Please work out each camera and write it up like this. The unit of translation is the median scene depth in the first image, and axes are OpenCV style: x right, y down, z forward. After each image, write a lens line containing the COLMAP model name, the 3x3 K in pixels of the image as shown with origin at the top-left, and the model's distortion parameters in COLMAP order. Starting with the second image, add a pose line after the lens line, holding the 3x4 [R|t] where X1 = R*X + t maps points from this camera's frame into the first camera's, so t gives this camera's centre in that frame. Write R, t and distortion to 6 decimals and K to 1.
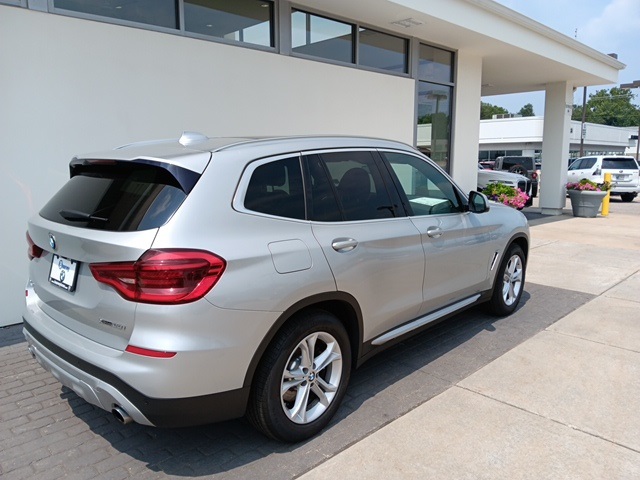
lens RADIAL K [[487.6, 0, 317.7], [0, 487.6, 240.8], [0, 0, 1]] dist [0.026498, -0.051062]
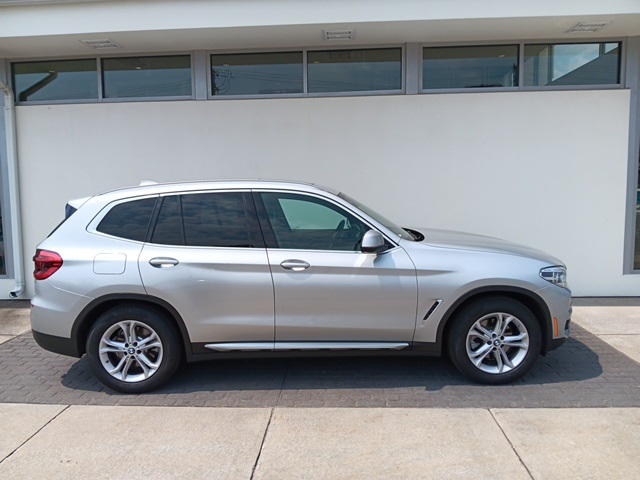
lens RADIAL K [[487.6, 0, 317.7], [0, 487.6, 240.8], [0, 0, 1]] dist [0.026498, -0.051062]
pose [[0.670183, 0.061843, -0.739615, 1.144378], [-0.101783, 0.994765, -0.009051, -0.070628], [0.735184, 0.081347, 0.672969, 0.333240]]
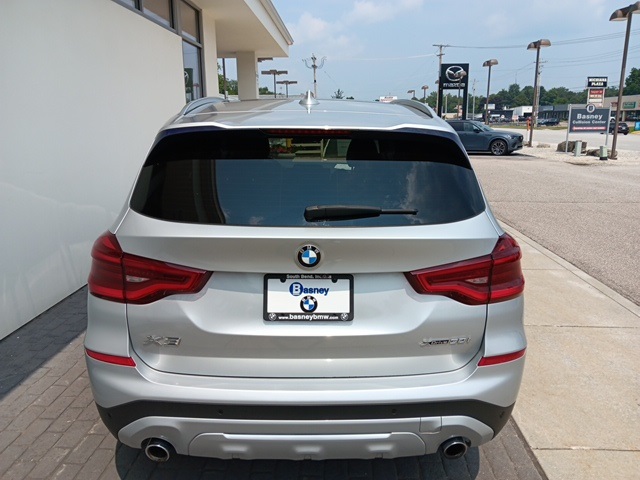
lens RADIAL K [[494.1, 0, 320.0], [0, 494.1, 240.0], [0, 0, 1]] dist [-0.010404, -0.001068]
pose [[0.732072, -0.154706, 0.663428, -0.727435], [0.110397, 0.987941, 0.108560, -0.067053], [-0.672222, -0.006233, 0.740323, 0.375246]]
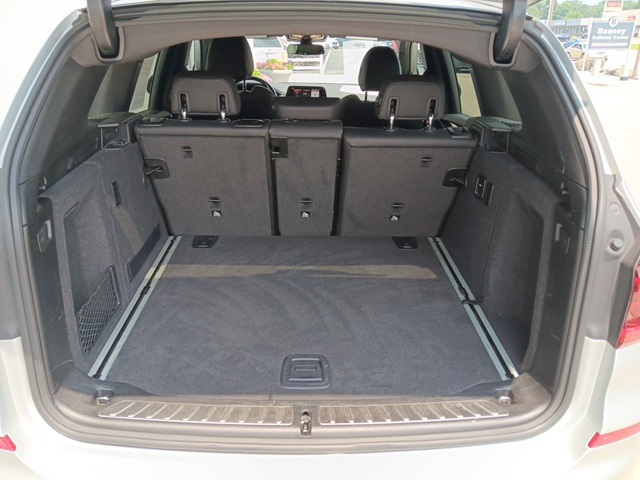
lens RADIAL K [[487.6, 0, 317.7], [0, 487.6, 240.8], [0, 0, 1]] dist [0.026498, -0.051062]
pose [[0.736104, -0.254748, 0.627100, -0.567087], [0.105828, 0.958394, 0.265107, -0.087879], [-0.668544, -0.128782, 0.732437, 0.555159]]
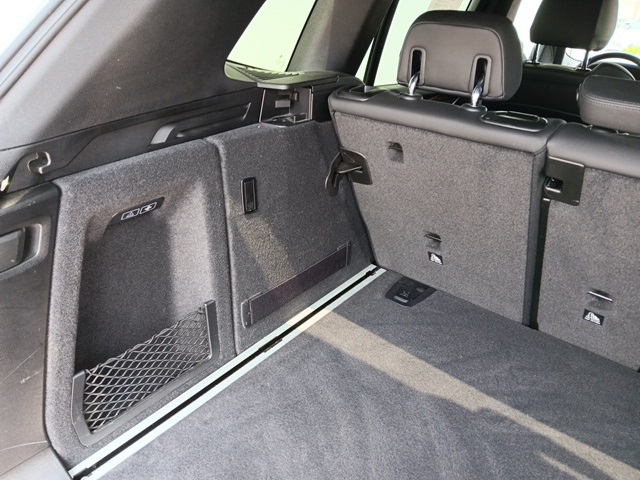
lens RADIAL K [[487.6, 0, 317.7], [0, 487.6, 240.8], [0, 0, 1]] dist [0.026498, -0.051062]
pose [[0.998885, 0.025012, 0.040030, -0.390270], [-0.035212, 0.959637, 0.279029, -0.085375], [-0.031435, -0.280127, 0.959448, 0.724980]]
